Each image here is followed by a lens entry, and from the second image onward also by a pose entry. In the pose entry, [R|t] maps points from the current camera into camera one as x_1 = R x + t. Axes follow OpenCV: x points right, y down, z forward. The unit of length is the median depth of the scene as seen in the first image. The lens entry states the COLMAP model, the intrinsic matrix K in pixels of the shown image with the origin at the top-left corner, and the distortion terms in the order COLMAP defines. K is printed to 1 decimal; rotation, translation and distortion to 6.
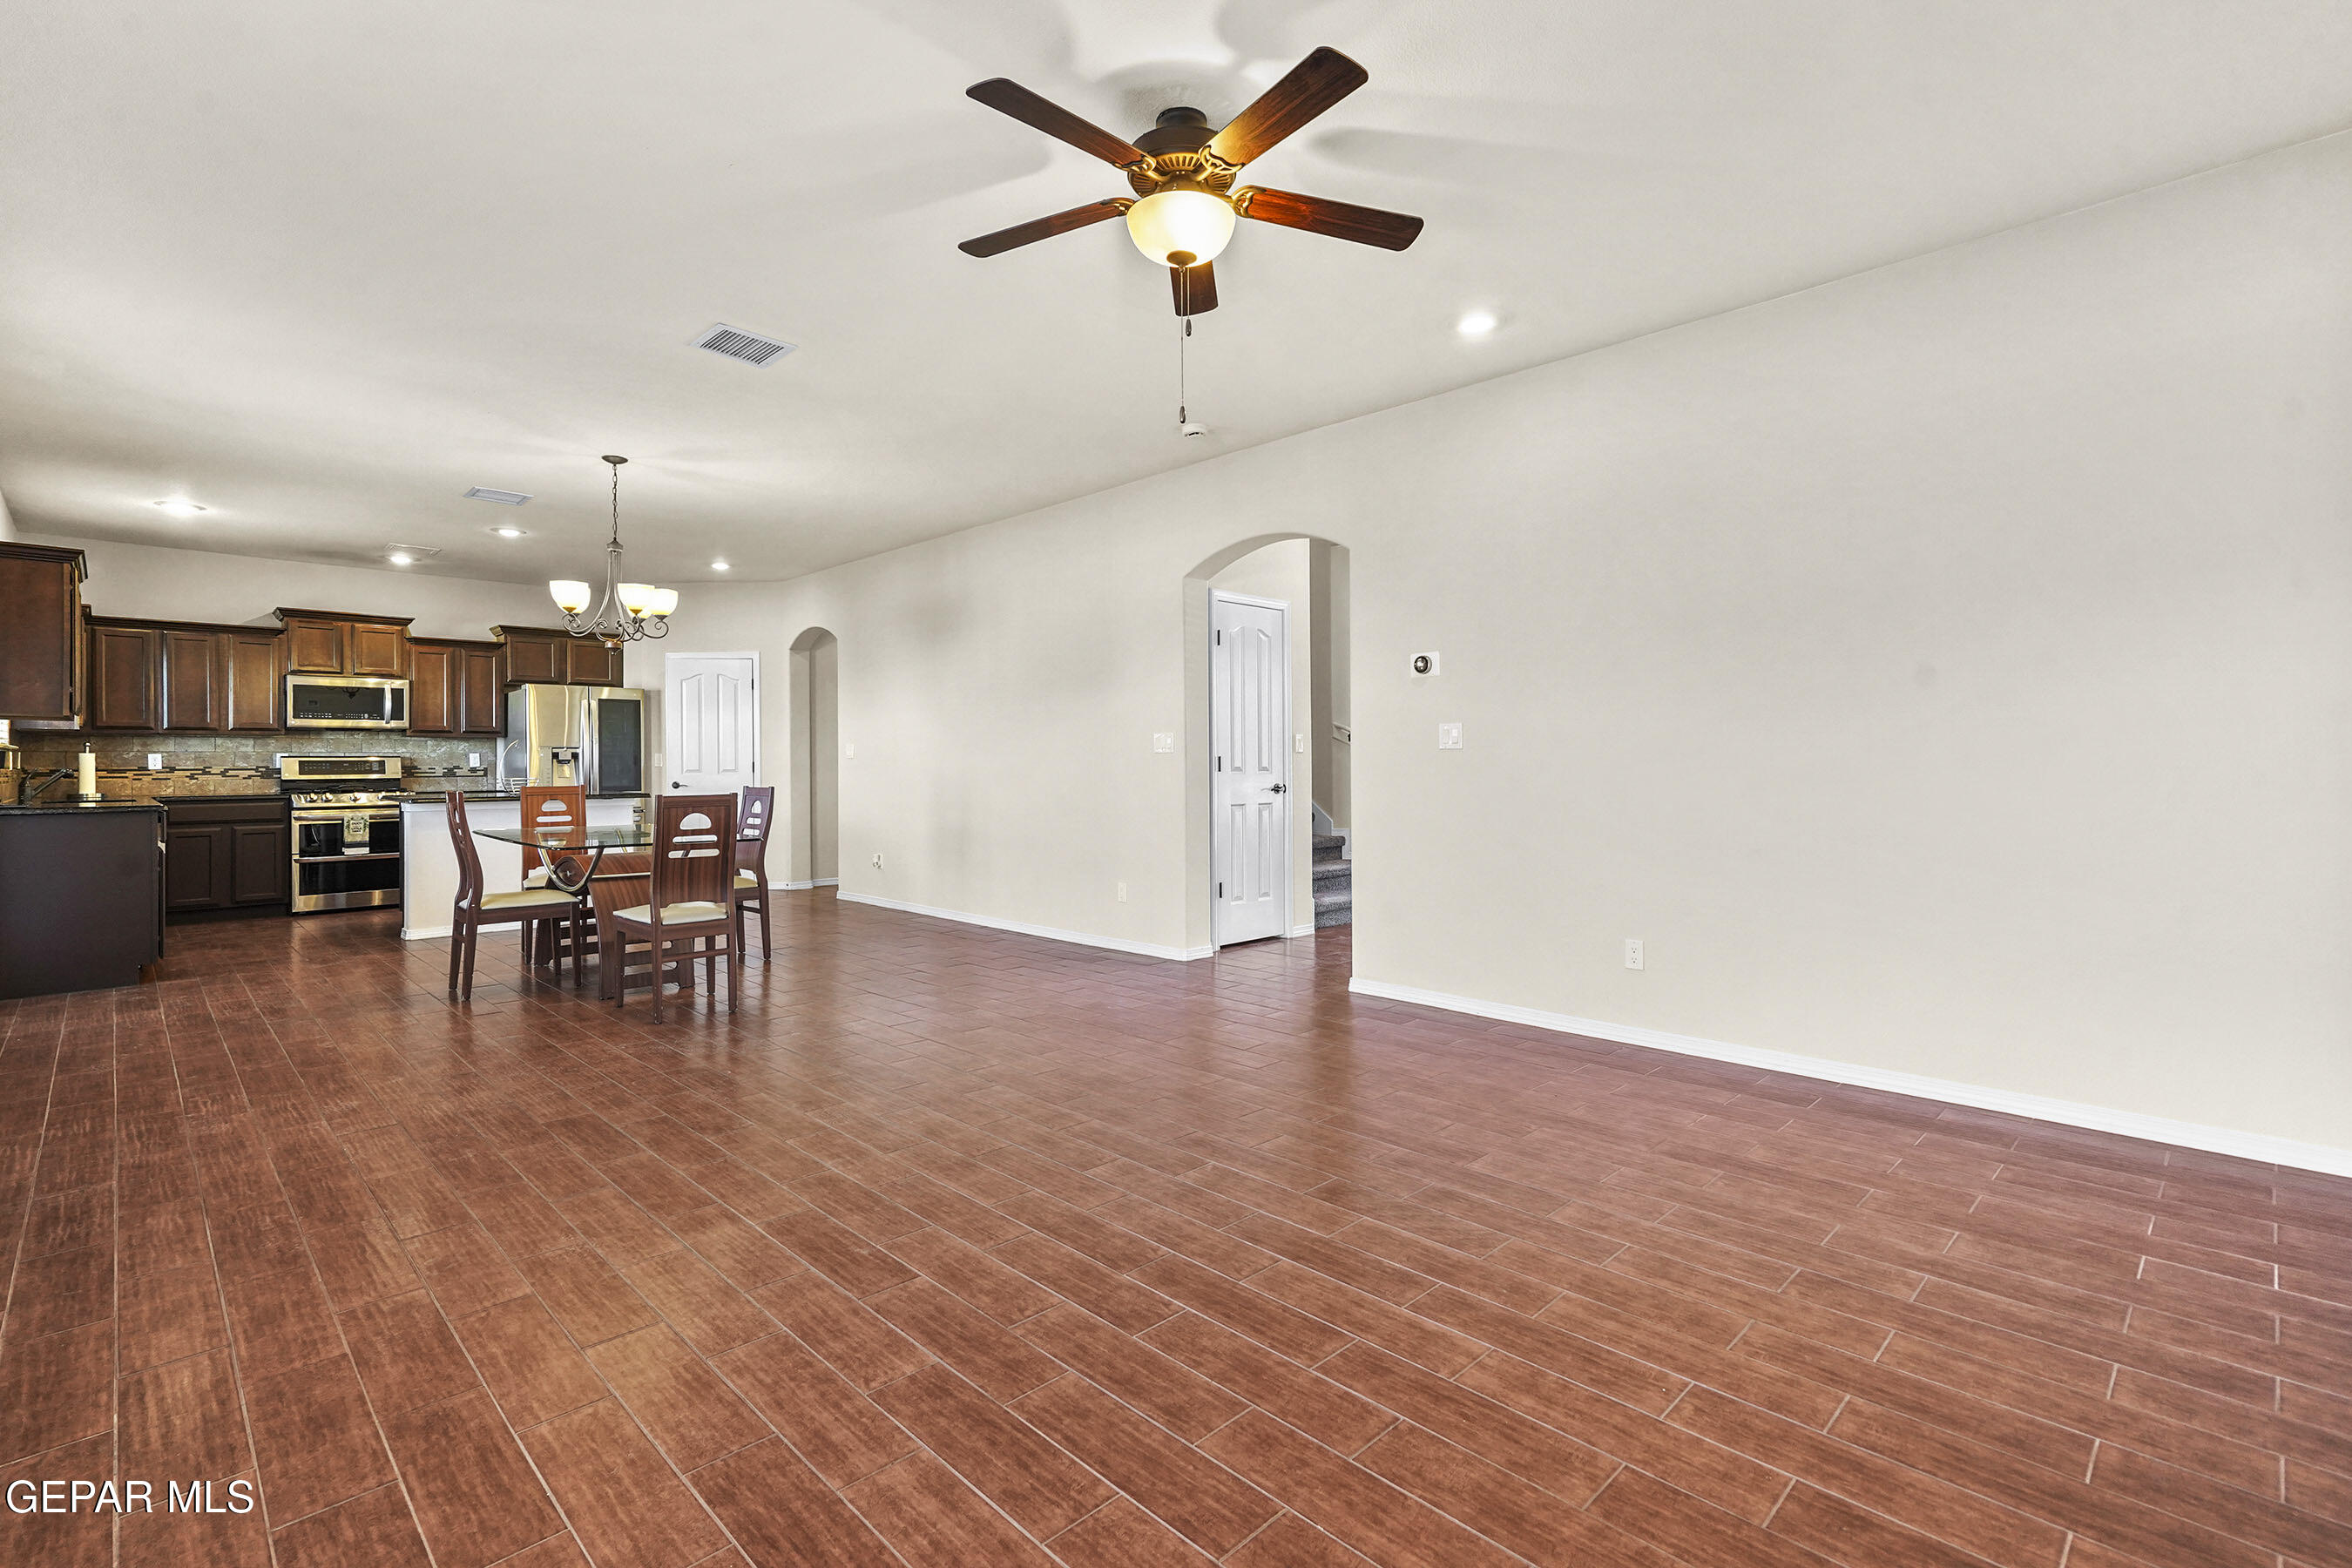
lens RADIAL K [[1054.3, 0, 1146.7], [0, 1054.3, 755.2], [0, 0, 1]] dist [0.010918, 0.002828]
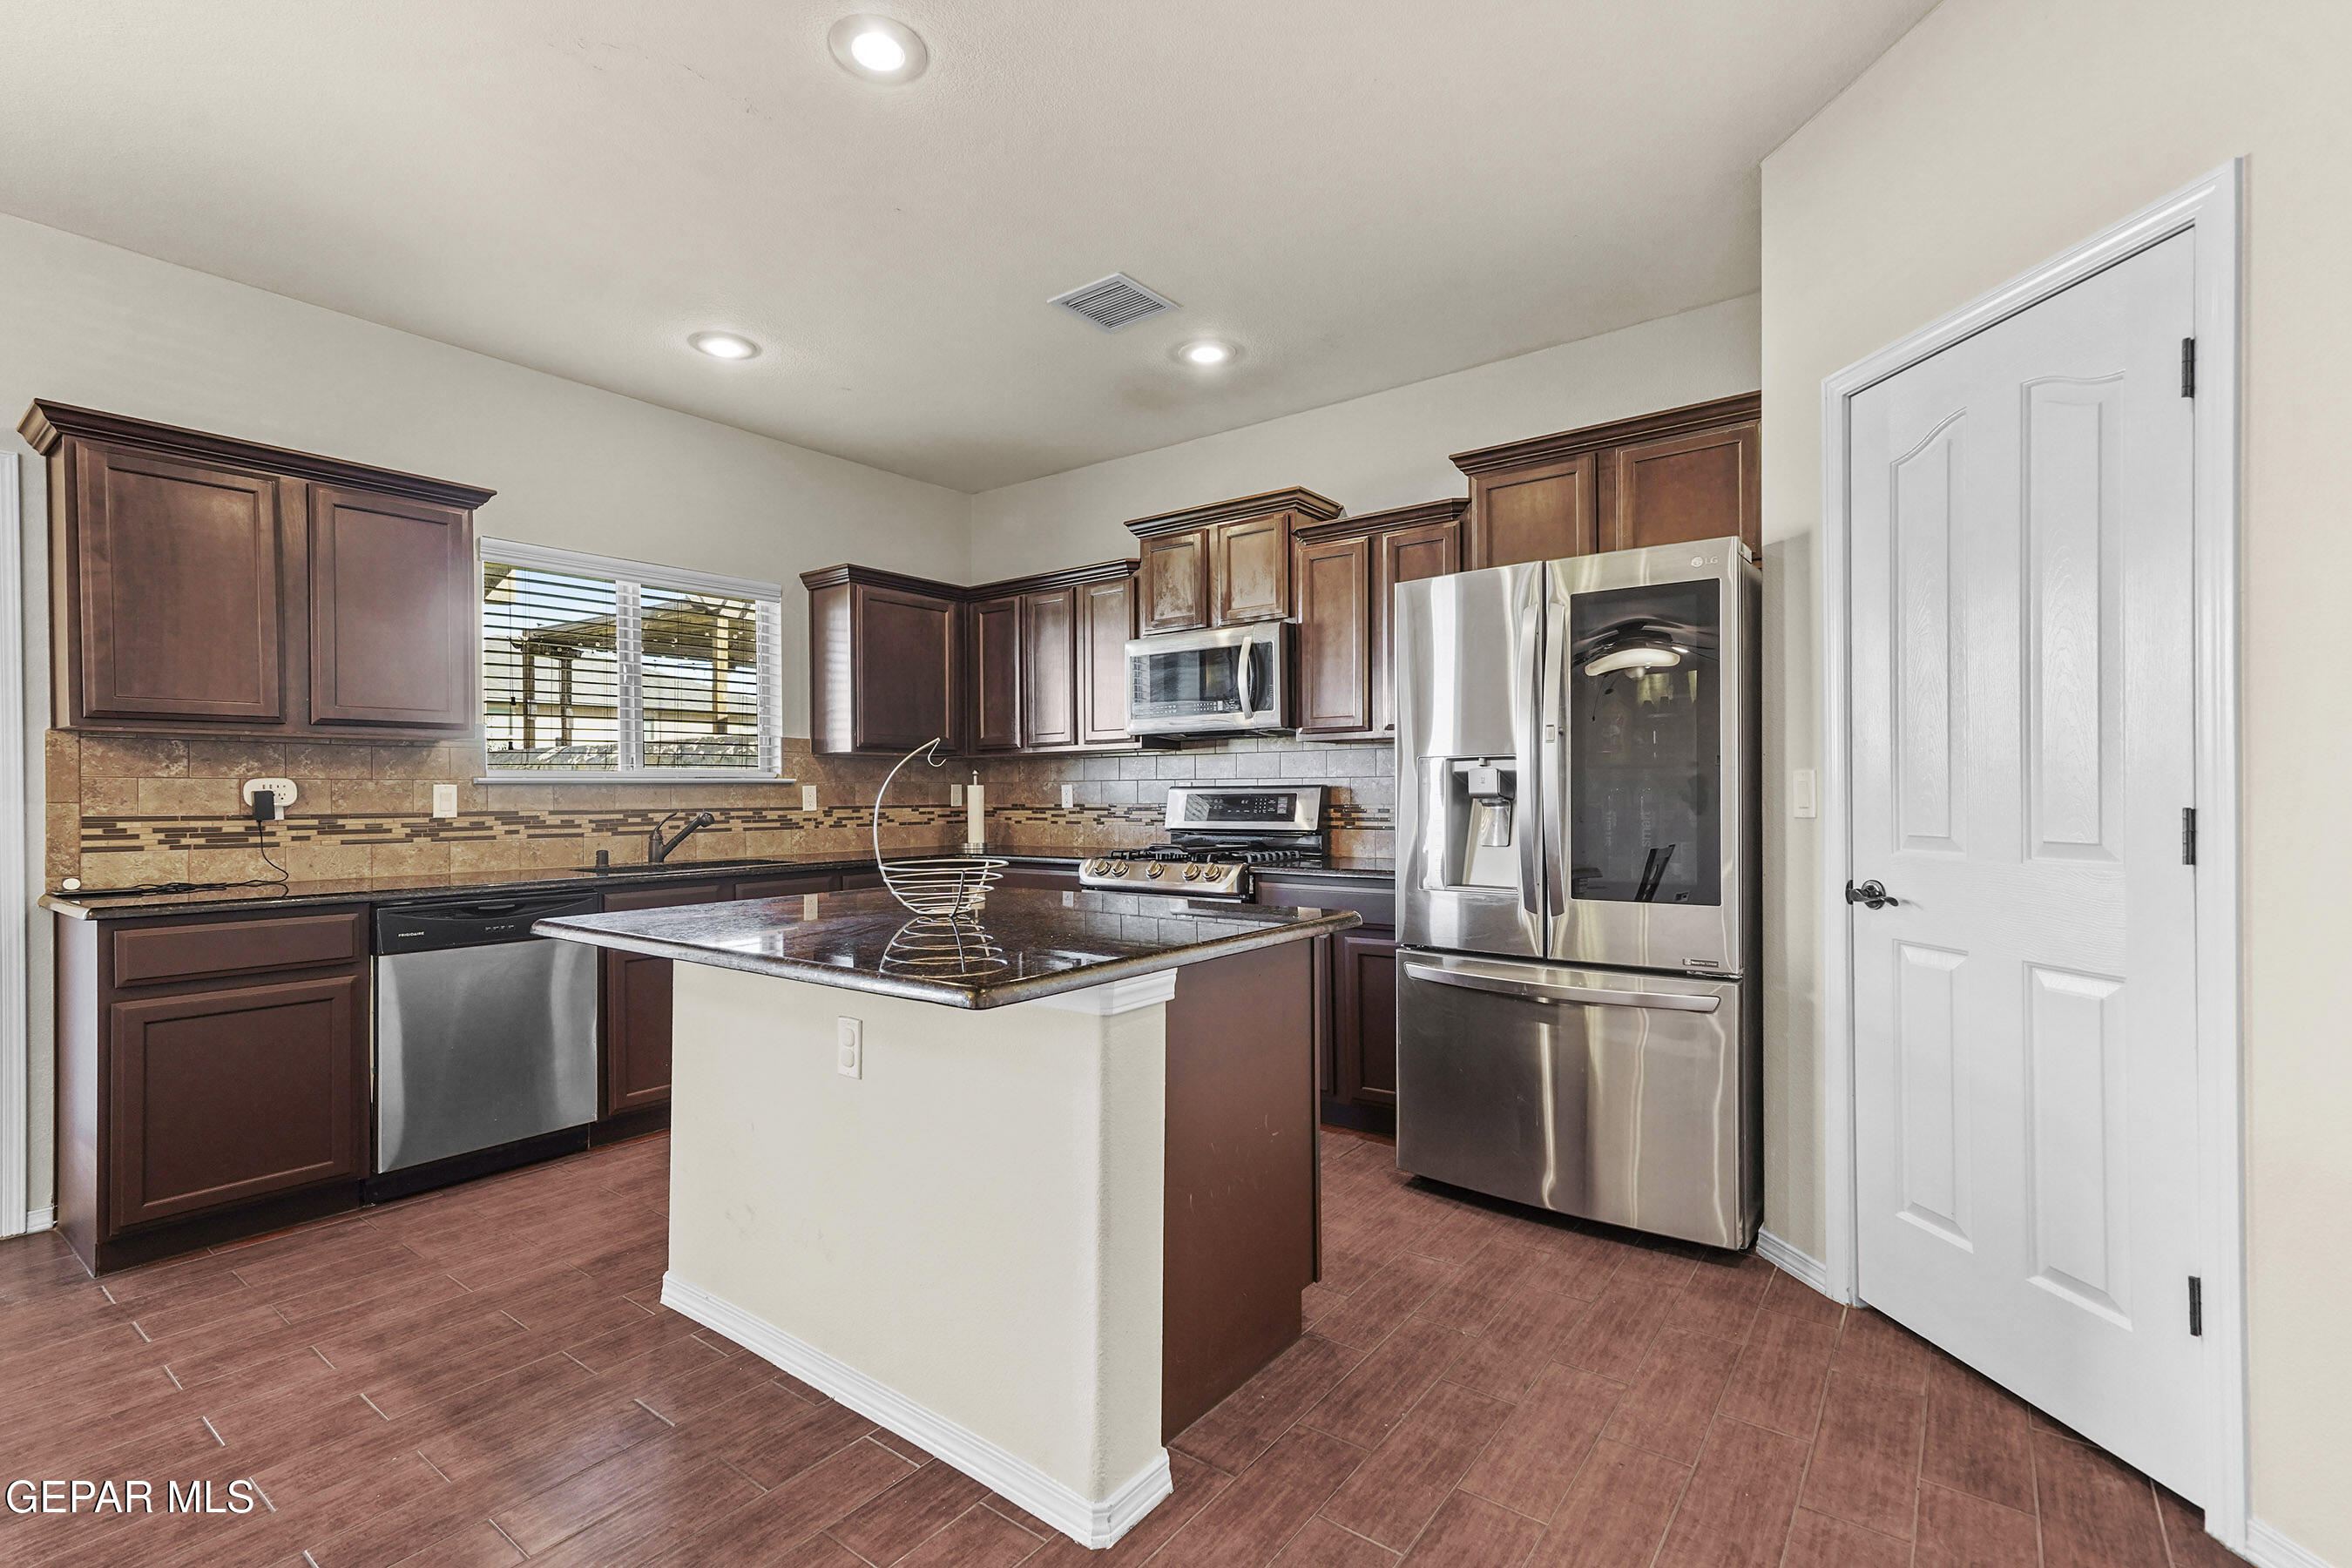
lens RADIAL K [[1054.3, 0, 1188.5], [0, 1054.3, 798.2], [0, 0, 1]] dist [0.010918, 0.002828]
pose [[0.159113, 0.012040, -0.987187, -0.262589], [0.016600, 0.999752, 0.014869, -0.001295], [0.987121, -0.018753, 0.158874, 0.950485]]
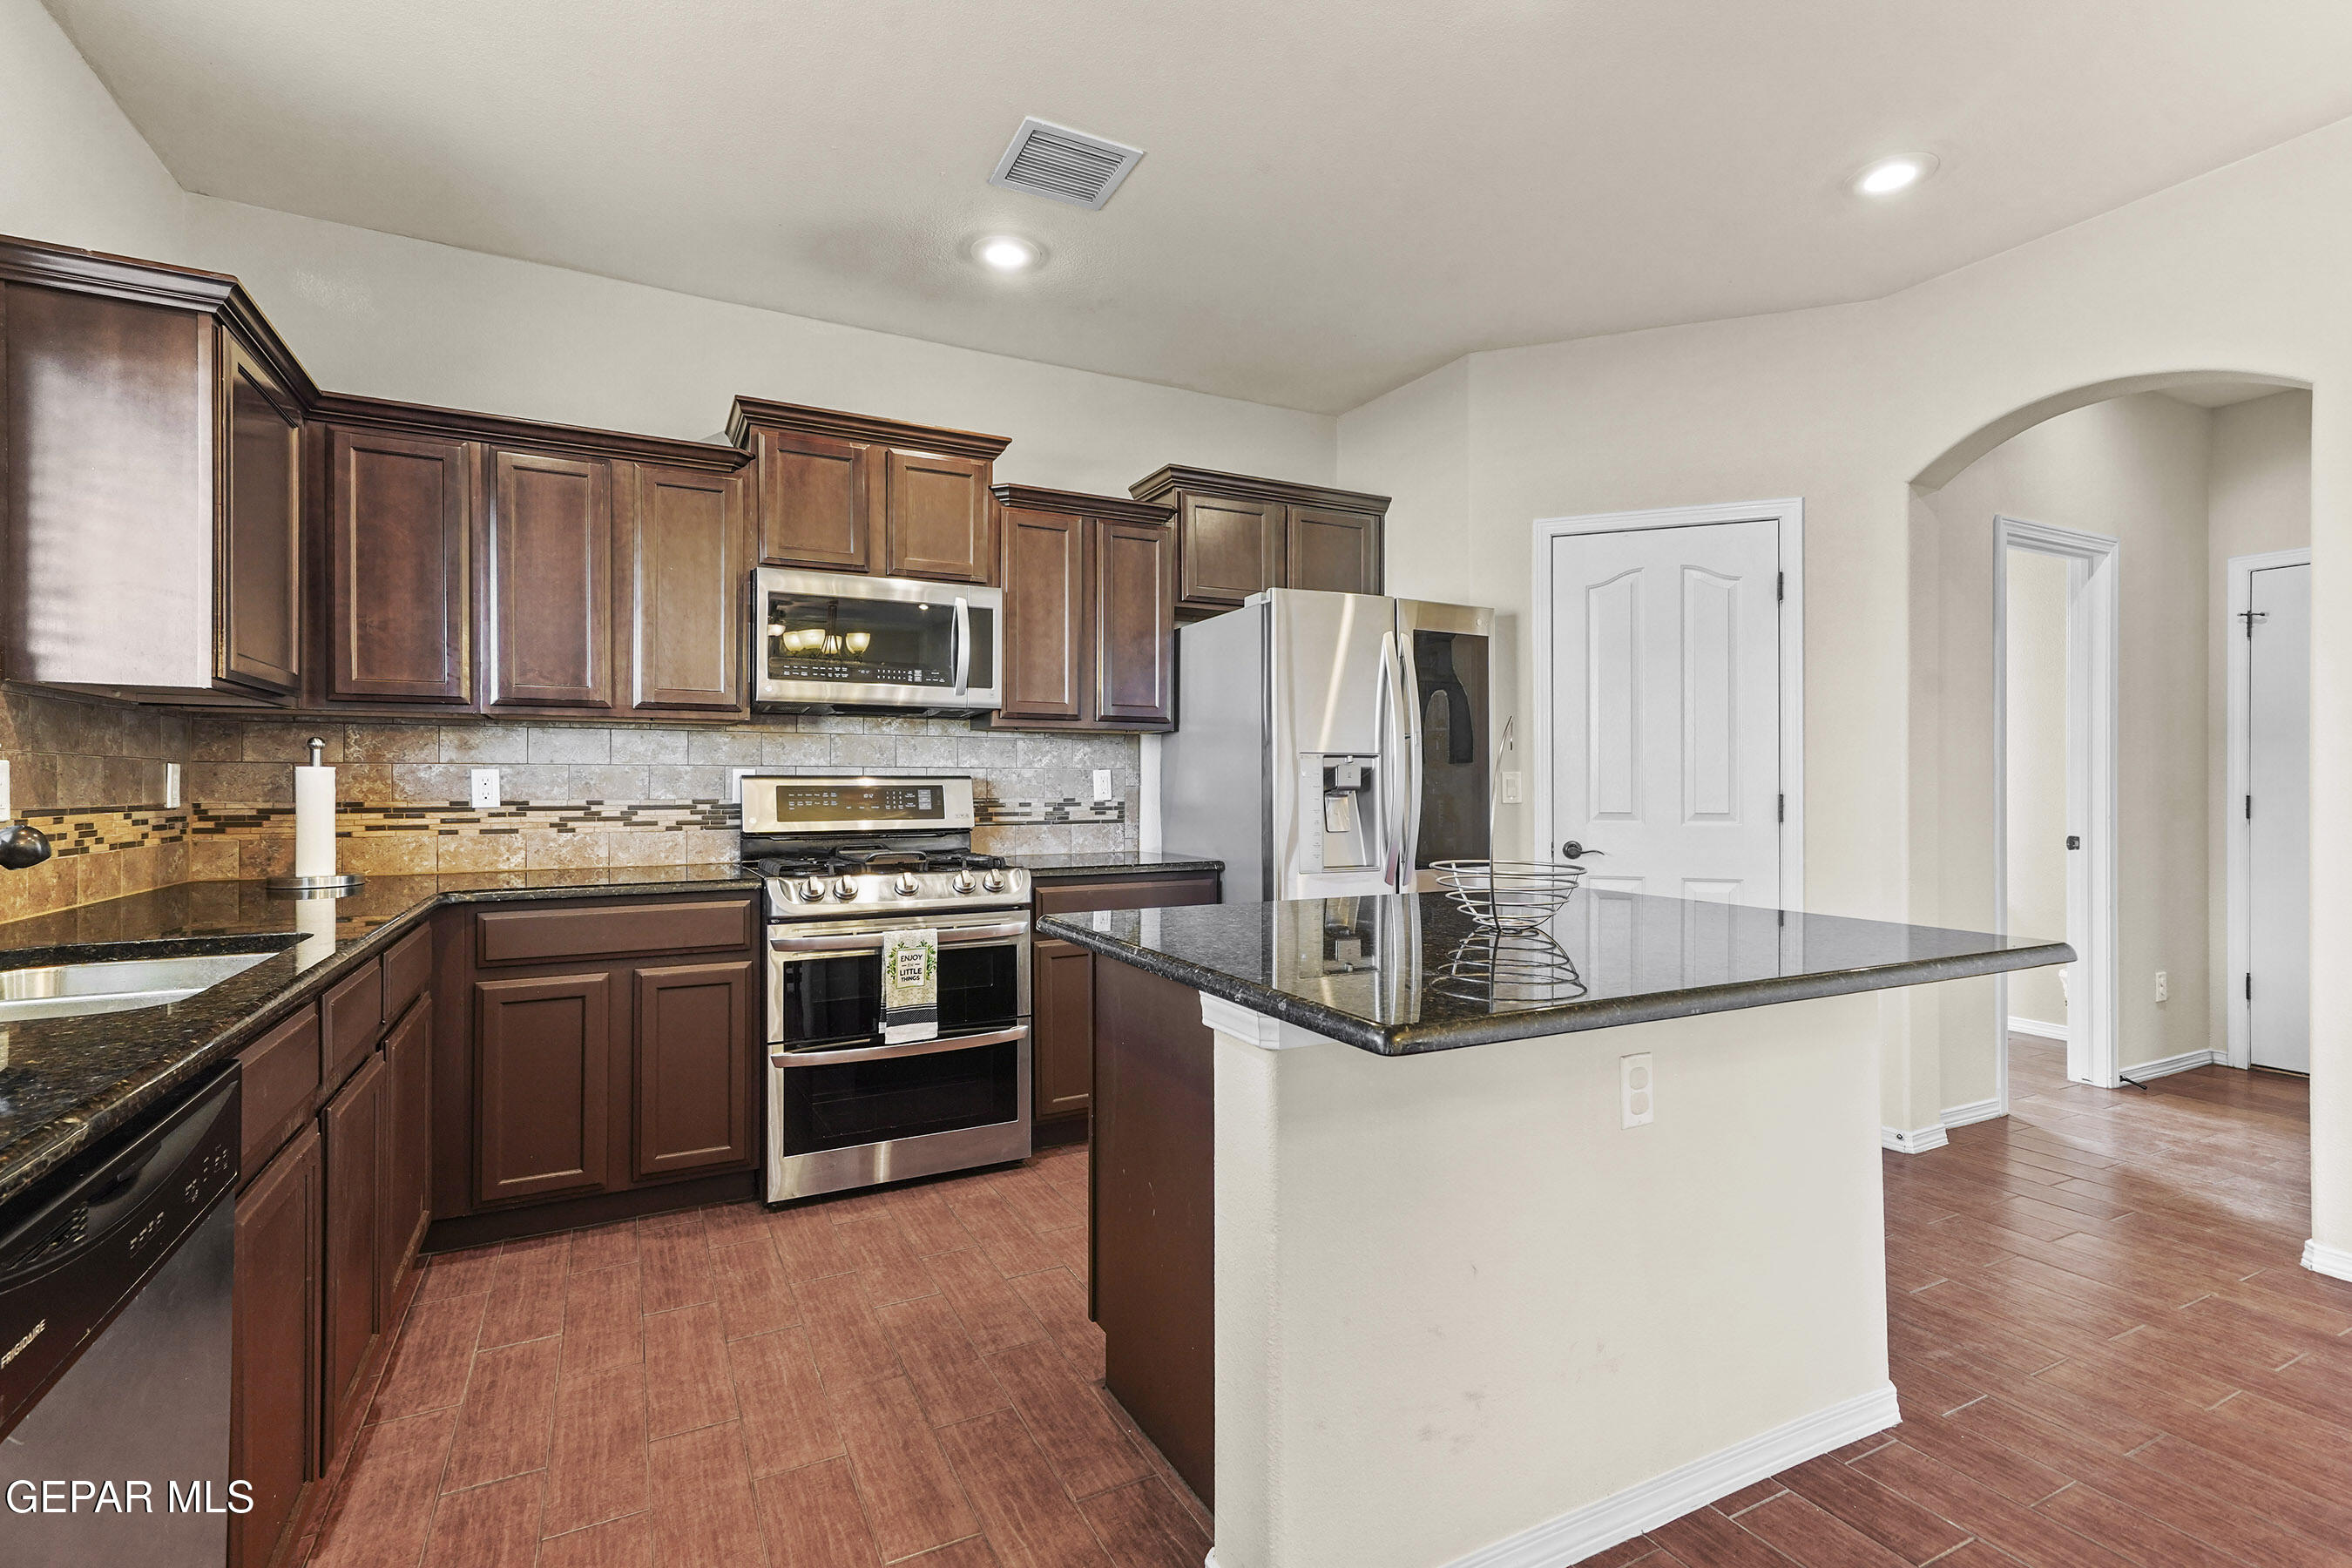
lens RADIAL K [[1054.3, 0, 1158.5], [0, 1054.3, 784.0], [0, 0, 1]] dist [0.010918, 0.002828]
pose [[0.953609, 0.007769, -0.300949, -0.555240], [-0.004143, 0.999911, 0.012684, -0.001707], [0.301021, -0.010849, 0.953556, 0.680360]]
